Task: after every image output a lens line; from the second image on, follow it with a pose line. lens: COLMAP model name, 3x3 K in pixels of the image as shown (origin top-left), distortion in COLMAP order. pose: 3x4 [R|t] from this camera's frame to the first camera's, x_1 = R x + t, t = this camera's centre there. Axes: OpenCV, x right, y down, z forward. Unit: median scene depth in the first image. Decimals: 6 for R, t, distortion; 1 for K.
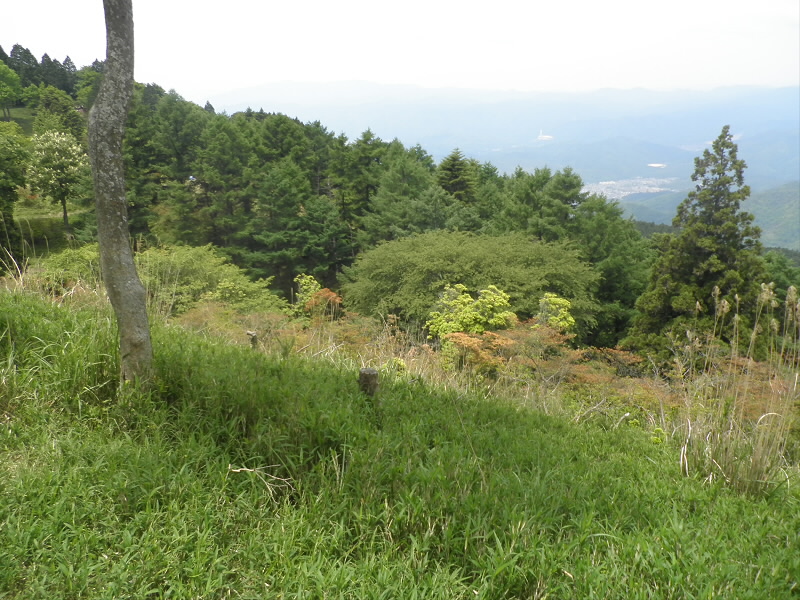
lens RADIAL K [[645.3, 0, 399.8], [0, 645.3, 295.9], [0, 0, 1]] dist [-0.004763, 0.009436]
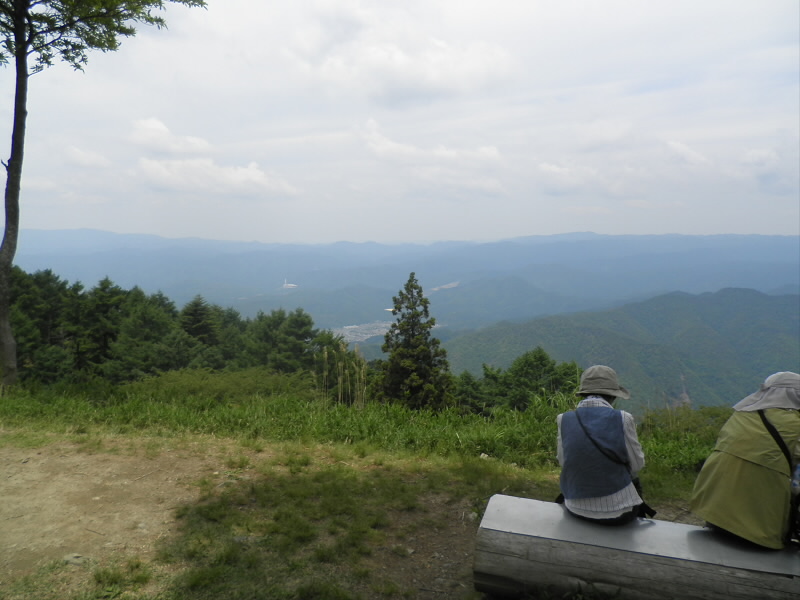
lens RADIAL K [[645.3, 0, 401.8], [0, 645.3, 302.6], [0, 0, 1]] dist [-0.004763, 0.009436]
pose [[0.925959, -0.017986, 0.377196, -0.002807], [0.098153, 0.975997, -0.194414, 0.029392], [-0.364645, 0.217042, 0.905498, -0.100229]]
